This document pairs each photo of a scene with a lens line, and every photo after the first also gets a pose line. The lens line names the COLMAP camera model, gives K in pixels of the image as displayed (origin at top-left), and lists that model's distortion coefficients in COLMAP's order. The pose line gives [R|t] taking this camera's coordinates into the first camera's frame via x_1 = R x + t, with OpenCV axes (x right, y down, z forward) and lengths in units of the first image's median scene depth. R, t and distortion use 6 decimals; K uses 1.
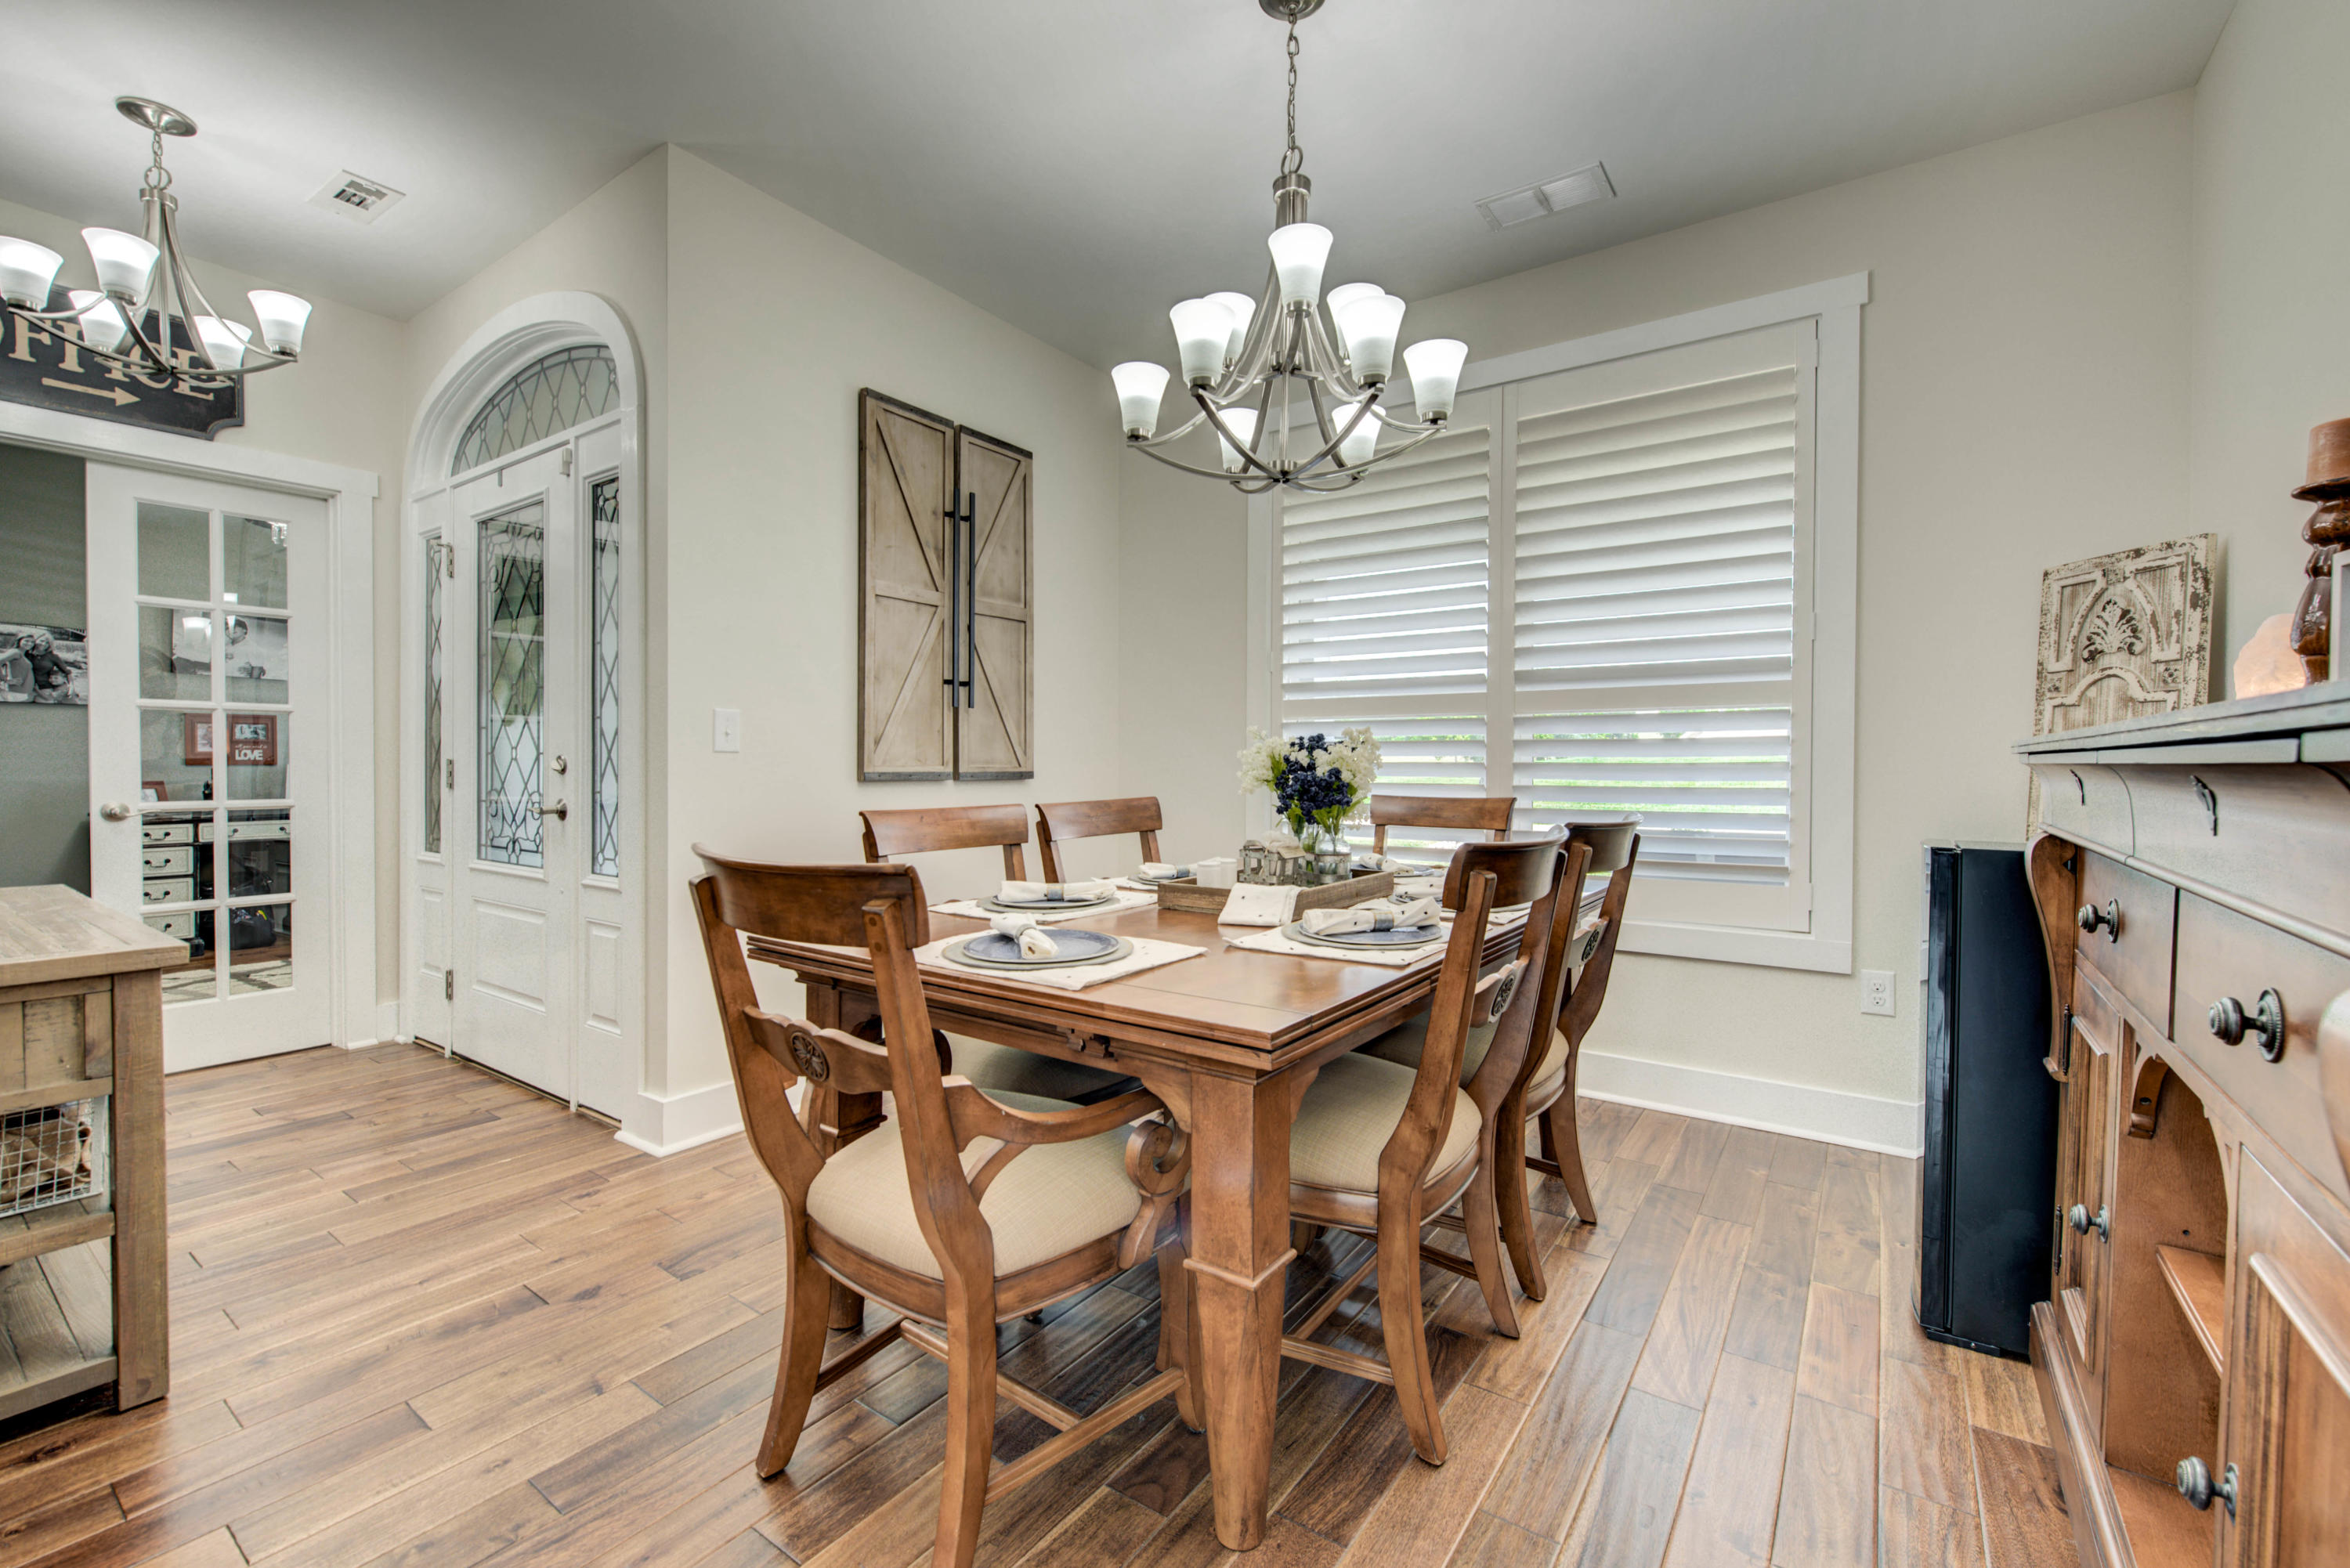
lens RADIAL K [[989.0, 0, 1175.0], [0, 989.0, 784.0], [0, 0, 1]] dist [-0.002199, -0.000213]
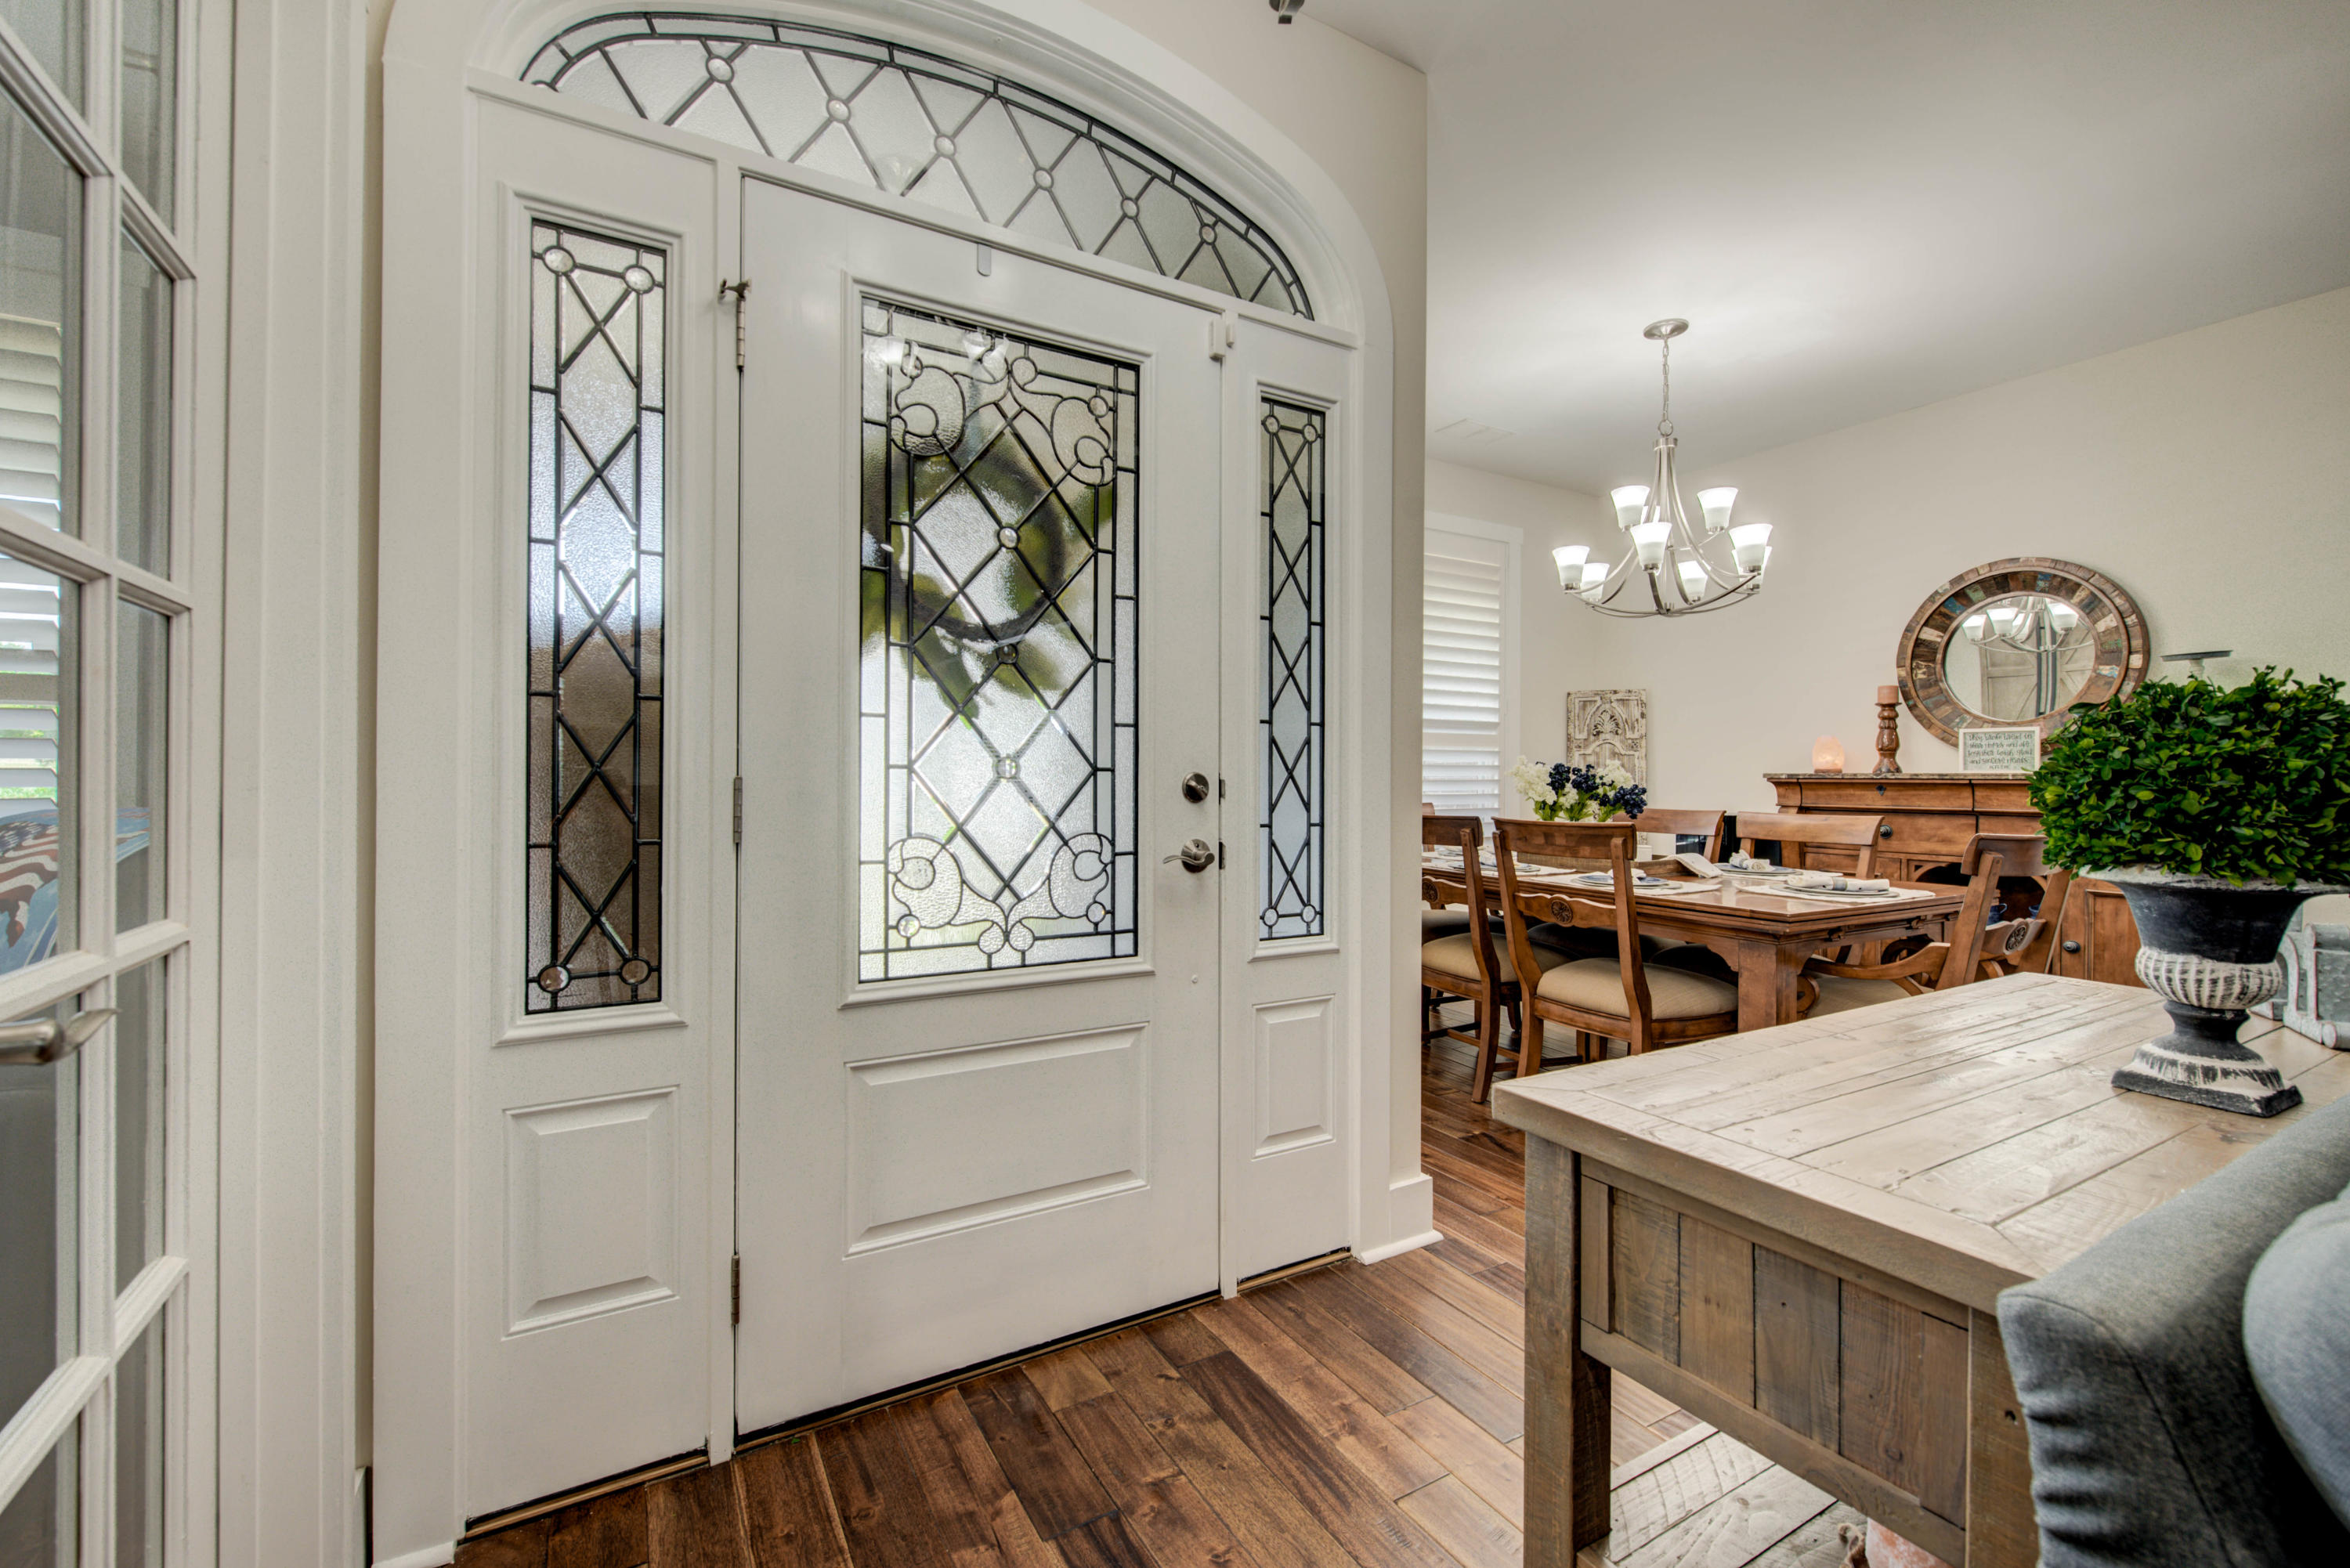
lens RADIAL K [[989.0, 0, 1175.0], [0, 989.0, 784.0], [0, 0, 1]] dist [-0.002199, -0.000213]
pose [[0.412047, -0.008117, 0.911126, -1.415012], [0.017028, 0.999854, 0.001206, -0.028314], [-0.911003, 0.015017, 0.412125, 0.853586]]
